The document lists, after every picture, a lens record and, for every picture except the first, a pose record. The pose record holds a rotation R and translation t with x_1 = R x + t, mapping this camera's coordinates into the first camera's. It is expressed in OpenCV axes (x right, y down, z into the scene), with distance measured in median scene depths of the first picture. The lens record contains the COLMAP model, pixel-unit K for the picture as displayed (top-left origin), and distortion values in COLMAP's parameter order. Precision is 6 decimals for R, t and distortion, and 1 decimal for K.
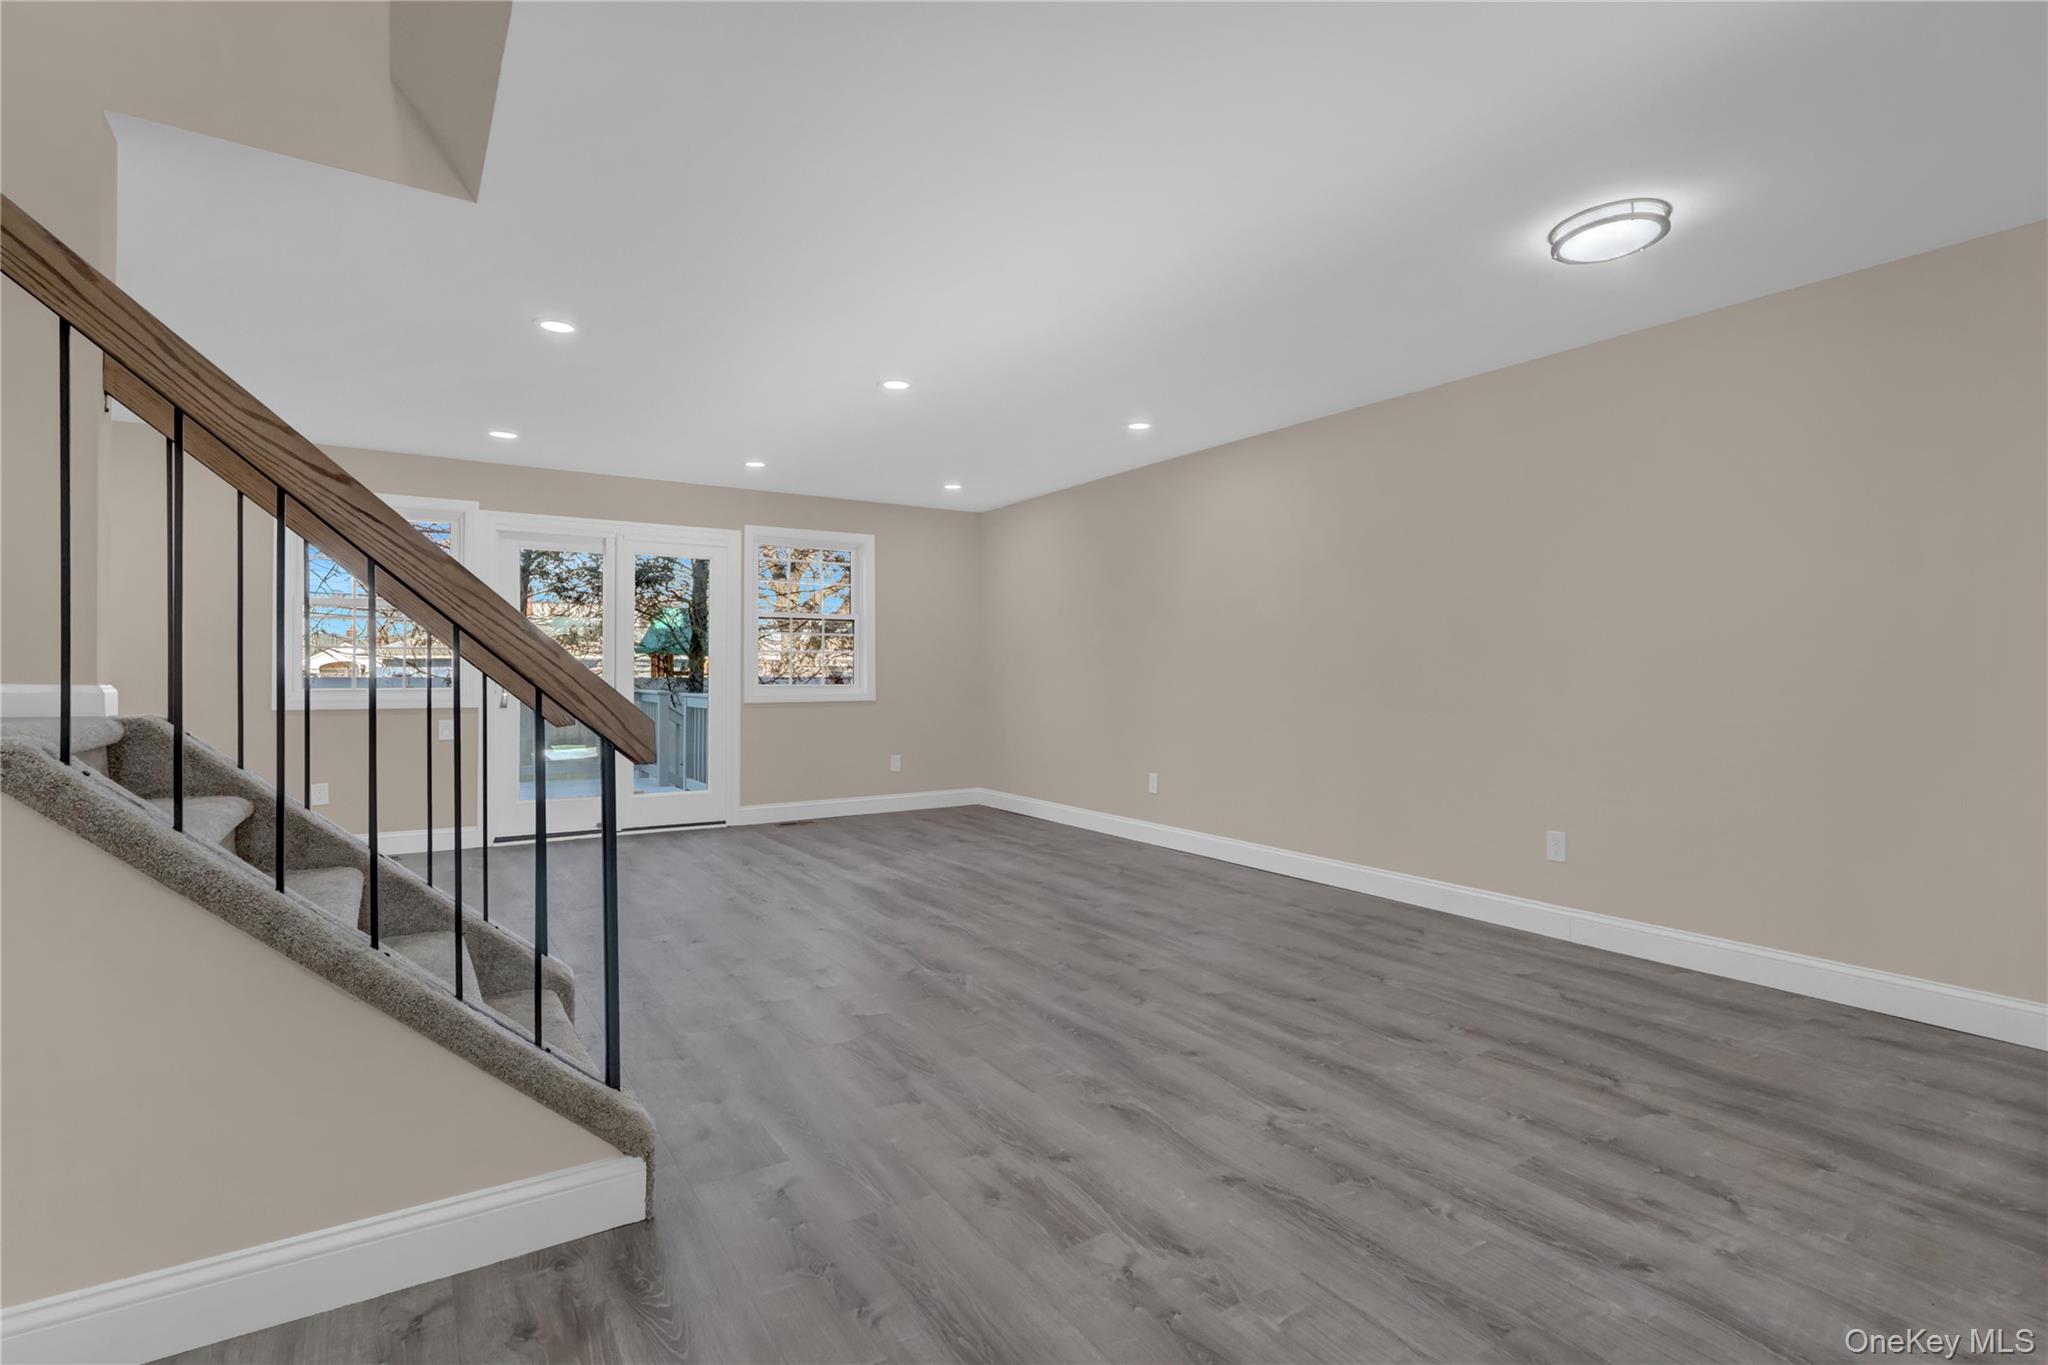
lens RADIAL K [[973.8, 0, 1024.0], [0, 973.8, 682.5], [0, 0, 1]] dist [0.006351, 0.000498]
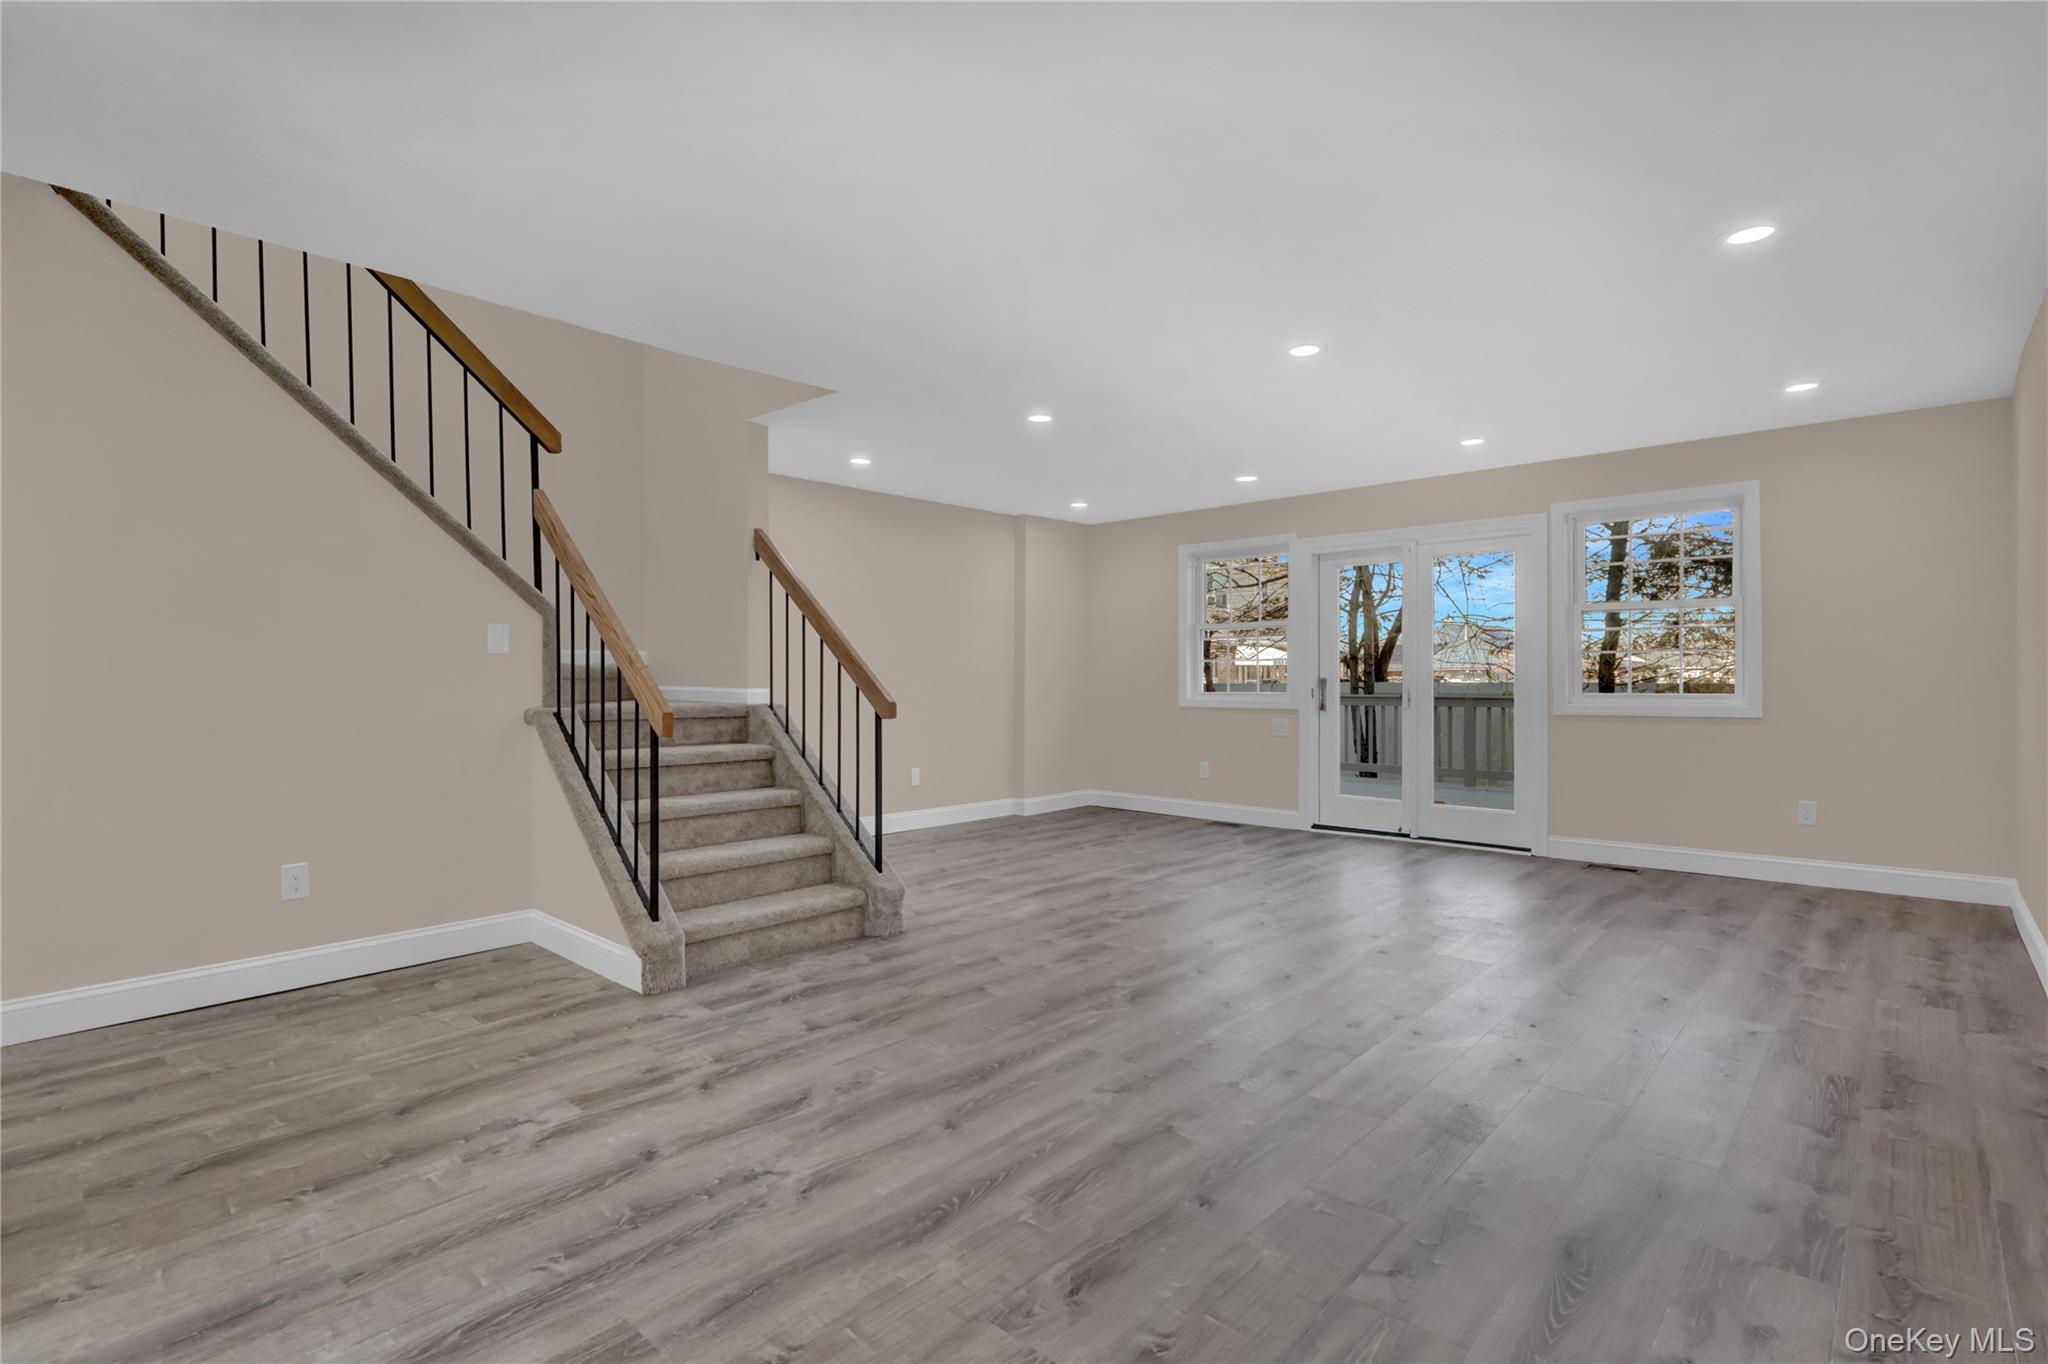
lens RADIAL K [[967.5, 0, 1024.0], [0, 967.5, 682.0], [0, 0, 1]] dist [-0.001551, 0.000709]
pose [[0.245043, -0.000836, -0.969512, 1.081766], [-0.006553, 0.999975, -0.002519, -0.005125], [0.969490, 0.006970, 0.245031, 0.917948]]
